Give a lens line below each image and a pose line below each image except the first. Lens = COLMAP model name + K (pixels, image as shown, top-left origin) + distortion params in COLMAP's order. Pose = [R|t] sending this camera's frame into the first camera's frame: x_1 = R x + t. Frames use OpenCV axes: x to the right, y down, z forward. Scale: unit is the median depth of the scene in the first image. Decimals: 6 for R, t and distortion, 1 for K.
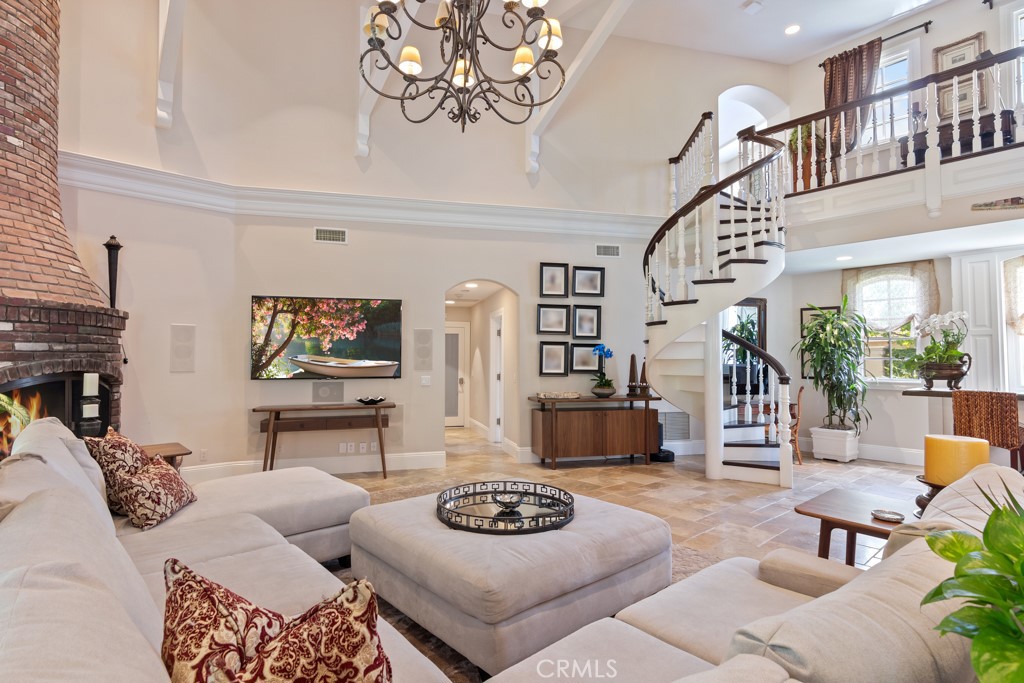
lens RADIAL K [[515.3, 0, 504.1], [0, 515.3, 343.2], [0, 0, 1]] dist [-0.005298, 0.001968]
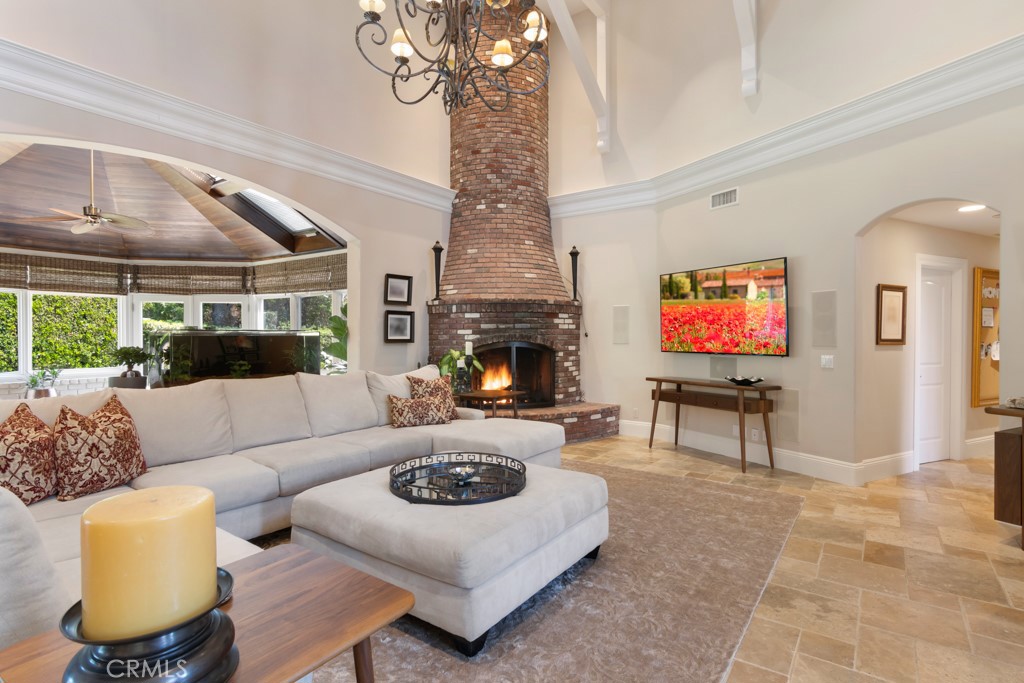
lens RADIAL K [[515.3, 0, 509.6], [0, 515.3, 336.4], [0, 0, 1]] dist [-0.005298, 0.001968]
pose [[0.227041, 0.003312, -0.973879, 0.486483], [0.032806, 0.999401, 0.011047, 0.014829], [0.973332, -0.034457, 0.226797, 0.420517]]
